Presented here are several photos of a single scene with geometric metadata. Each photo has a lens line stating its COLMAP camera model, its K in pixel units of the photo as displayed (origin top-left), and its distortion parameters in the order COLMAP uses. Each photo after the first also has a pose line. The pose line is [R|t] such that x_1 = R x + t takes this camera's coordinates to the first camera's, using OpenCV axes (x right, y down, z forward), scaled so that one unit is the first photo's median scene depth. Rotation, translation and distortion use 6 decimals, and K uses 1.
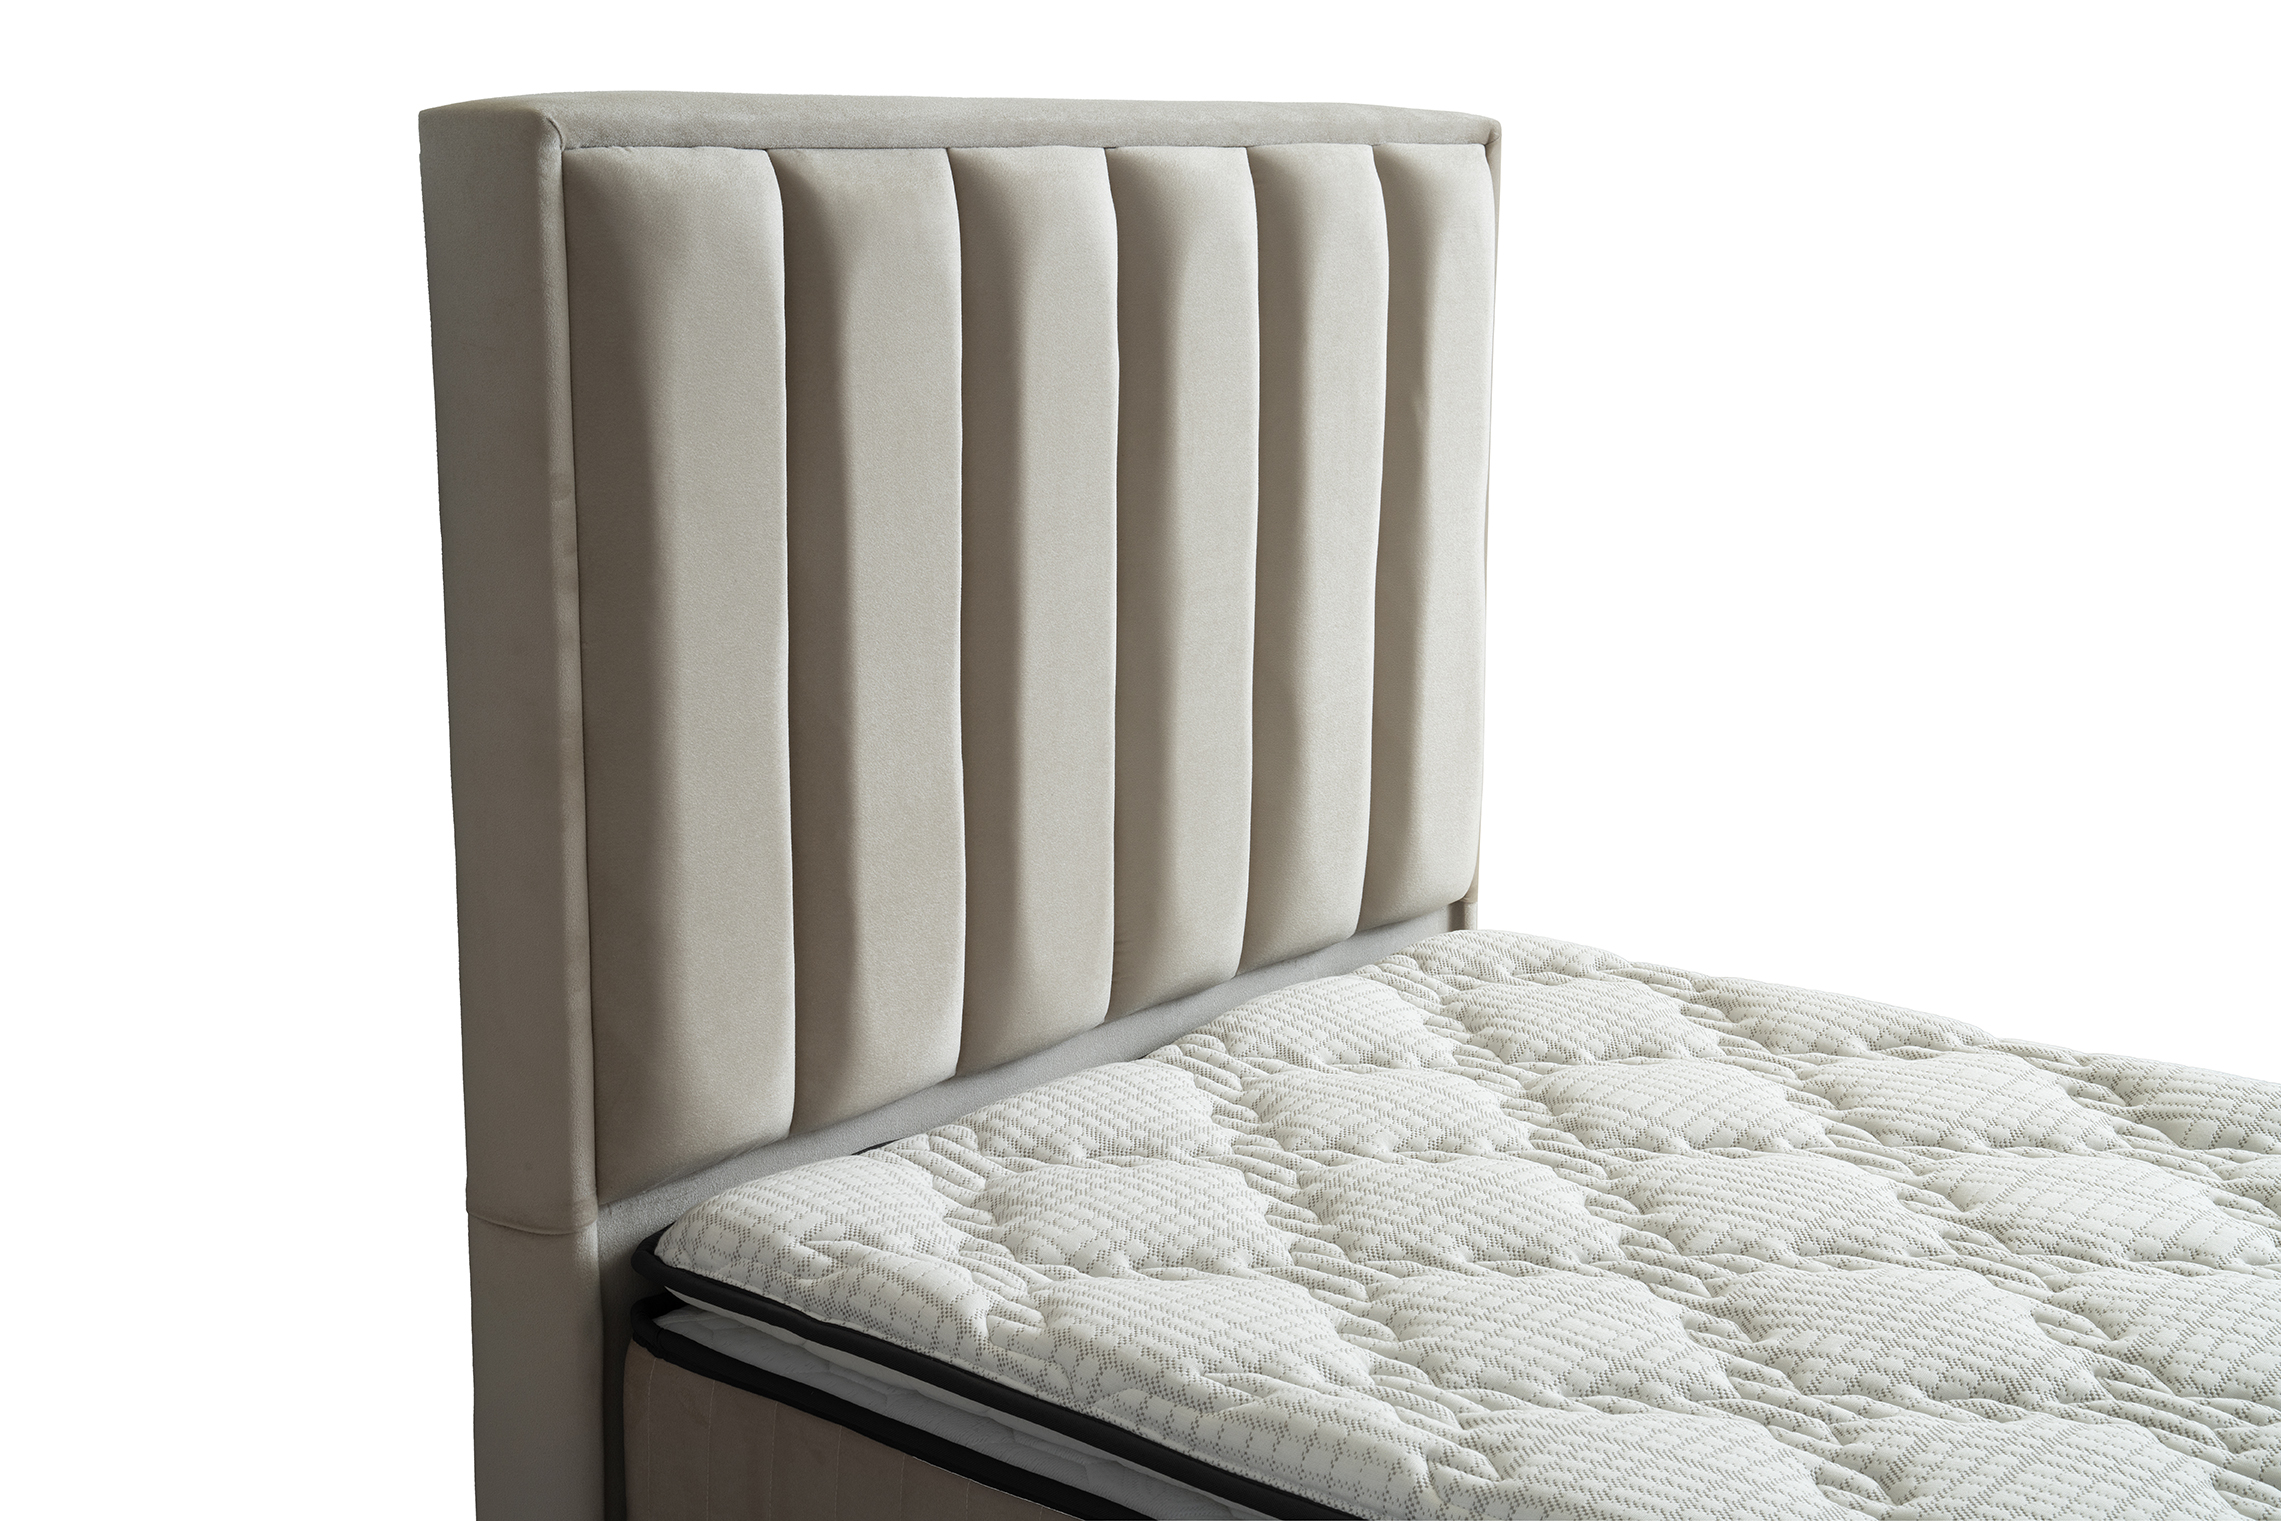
lens RADIAL K [[2974.1, 0, 1147.3], [0, 2974.1, 769.4], [0, 0, 1]] dist [0.147897, 0.000000]
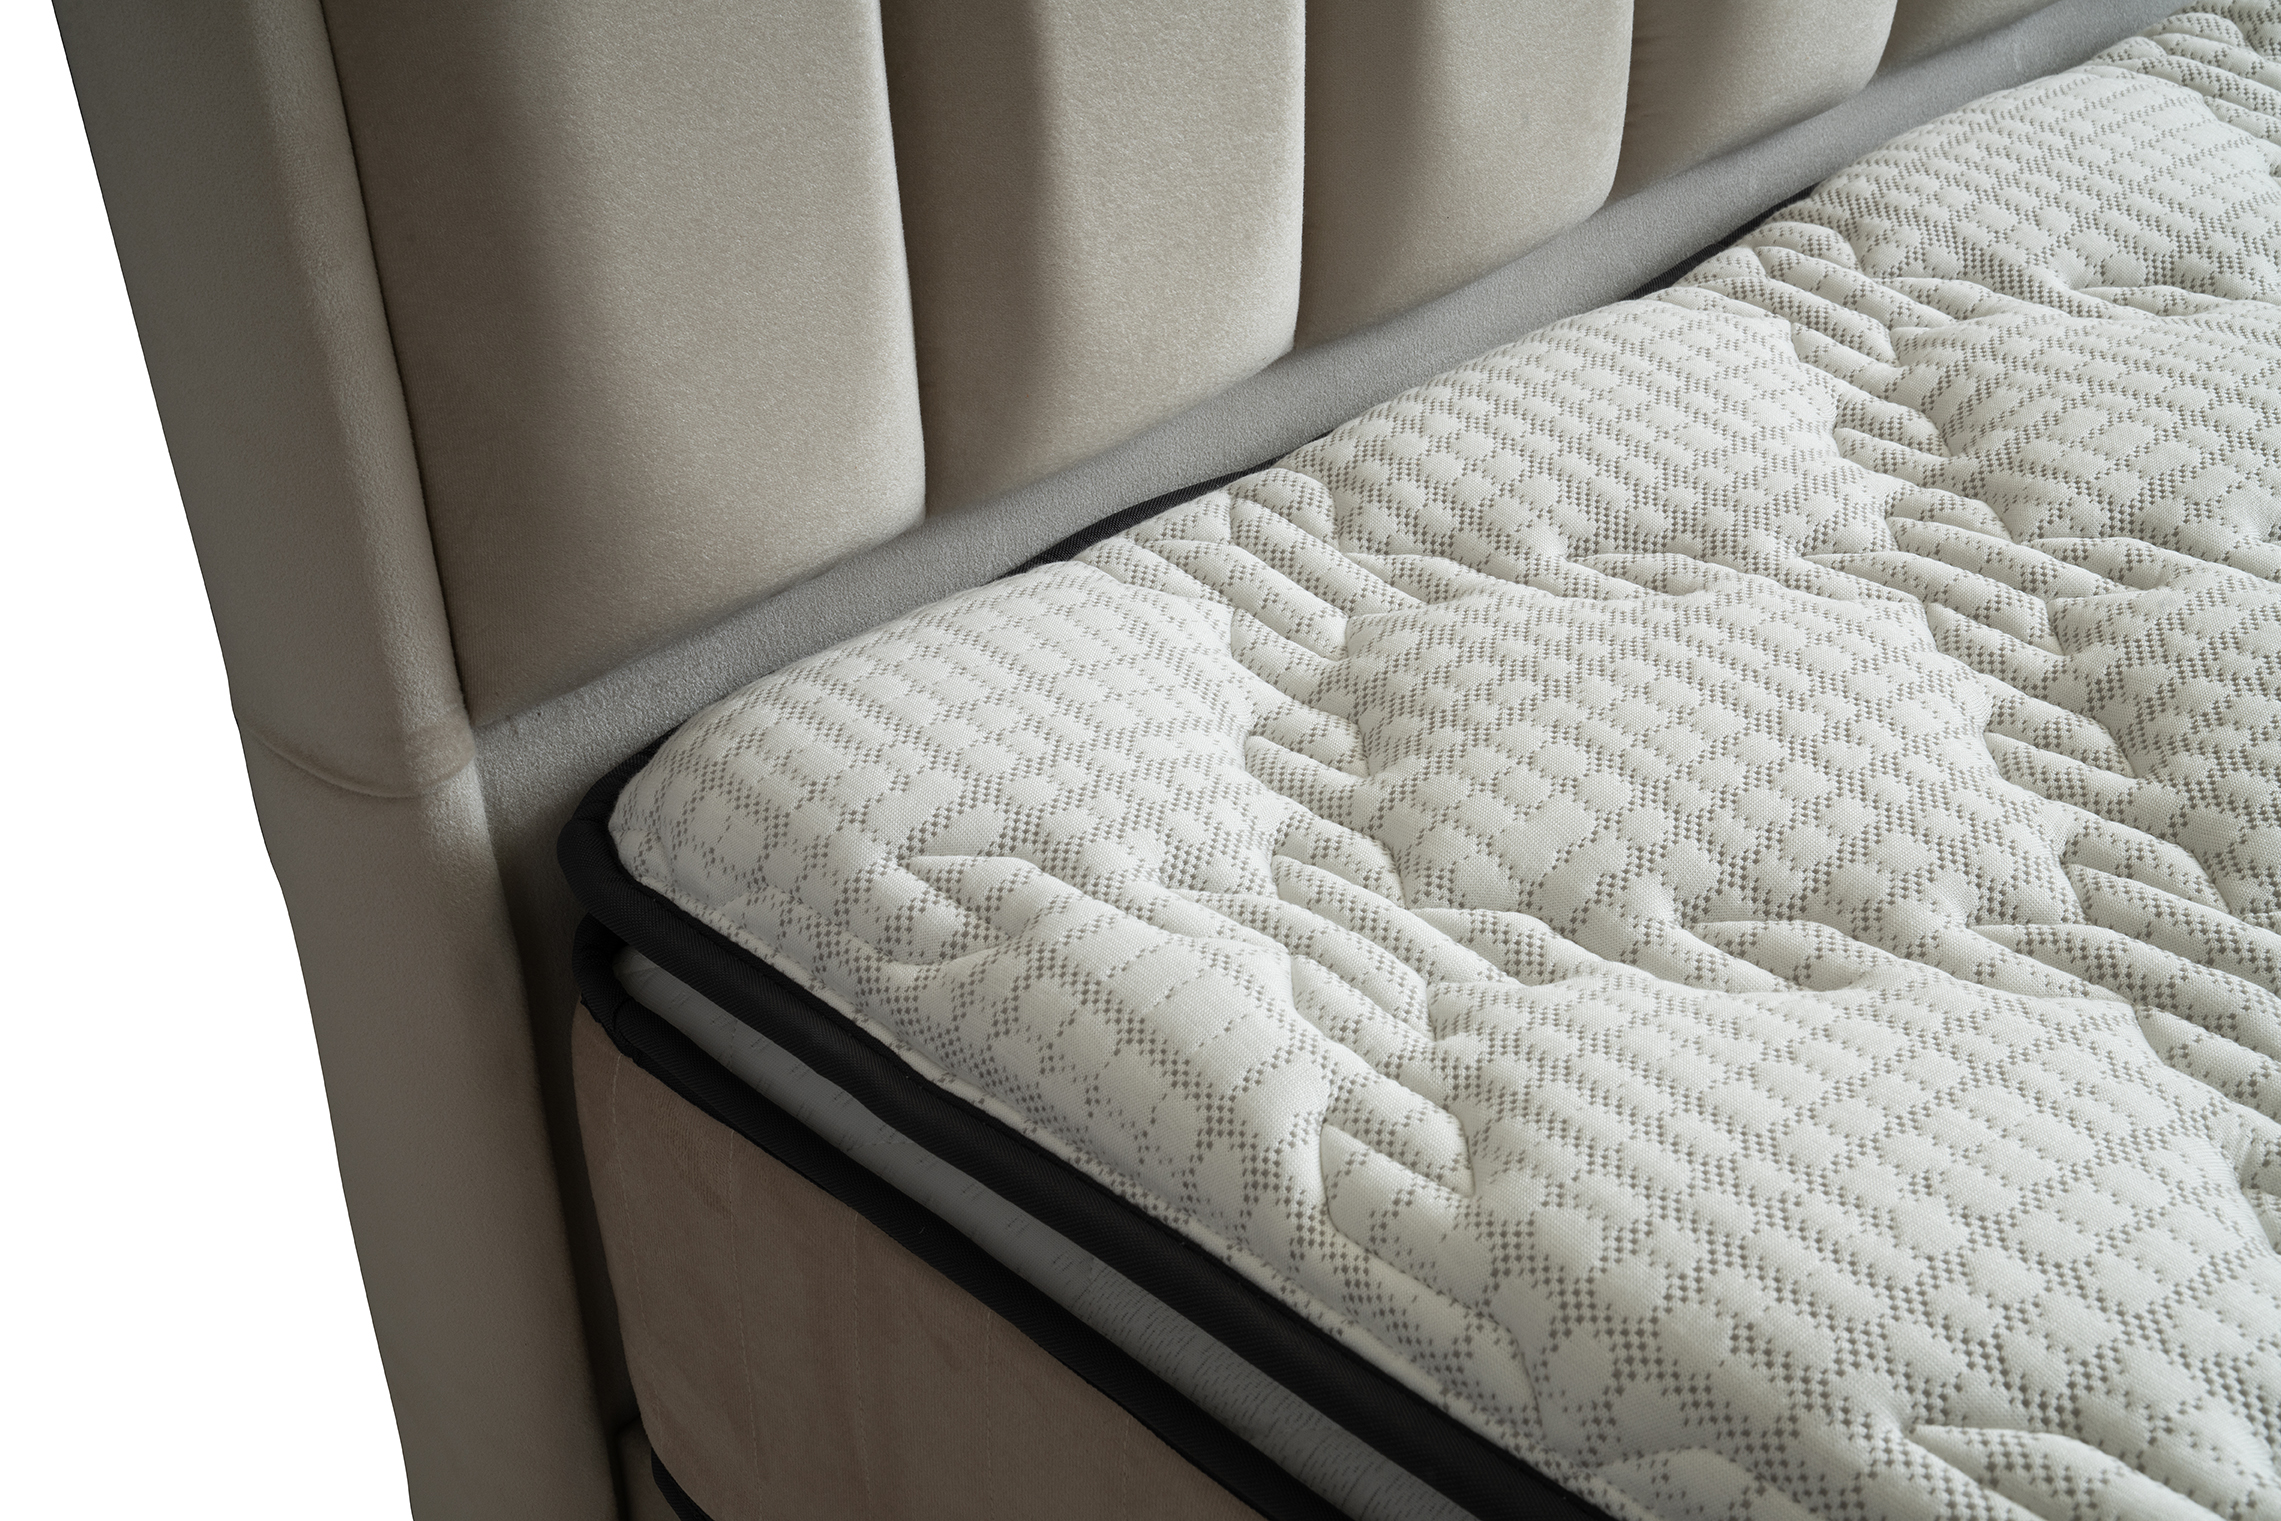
lens RADIAL K [[2974.1, 0, 1141.1], [0, 2974.1, 765.9], [0, 0, 1]] dist [0.147897, 0.000000]
pose [[0.989074, 0.023025, -0.145612, -0.019110], [0.028101, 0.940173, 0.339537, 0.001387], [0.144719, -0.339919, 0.929253, 0.597672]]
